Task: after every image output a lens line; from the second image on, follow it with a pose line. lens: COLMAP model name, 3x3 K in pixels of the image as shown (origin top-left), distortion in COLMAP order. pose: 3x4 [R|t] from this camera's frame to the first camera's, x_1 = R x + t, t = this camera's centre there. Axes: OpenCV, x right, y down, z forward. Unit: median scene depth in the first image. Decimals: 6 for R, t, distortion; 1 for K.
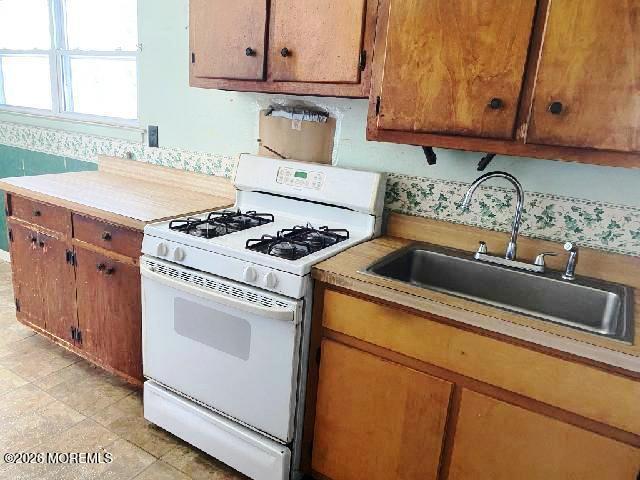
lens RADIAL K [[494.7, 0, 318.9], [0, 494.7, 240.4], [0, 0, 1]] dist [0.018990, -0.006305]
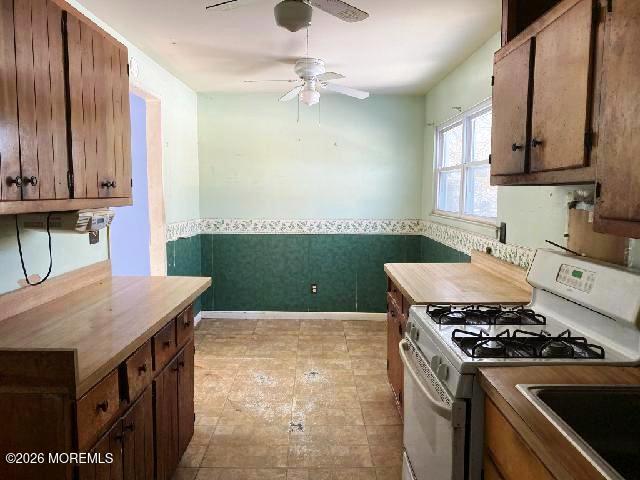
lens RADIAL K [[494.7, 0, 322.1], [0, 494.7, 240.2], [0, 0, 1]] dist [0.018990, -0.006305]
pose [[0.535530, 0.009832, -0.844459, 0.531779], [-0.180425, 0.978178, -0.103031, -0.026633], [0.825018, 0.207538, 0.525618, 0.210429]]
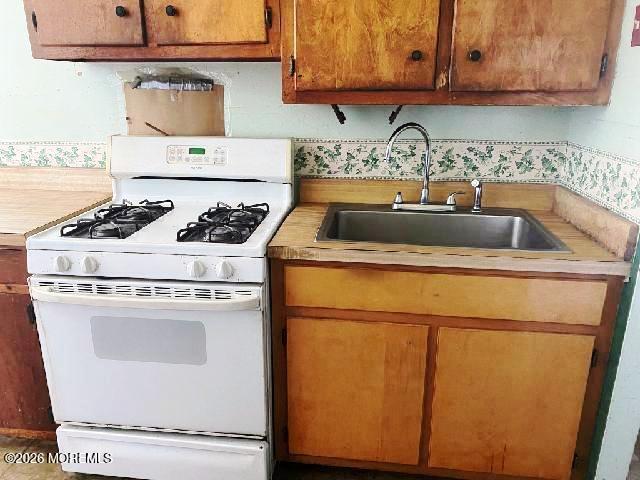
lens RADIAL K [[494.7, 0, 321.1], [0, 494.7, 238.9], [0, 0, 1]] dist [0.018990, -0.006305]
pose [[0.905592, -0.190035, 0.379195, -0.241369], [0.170331, 0.981697, 0.085197, -0.018111], [-0.388445, -0.012565, 0.921386, 0.098024]]
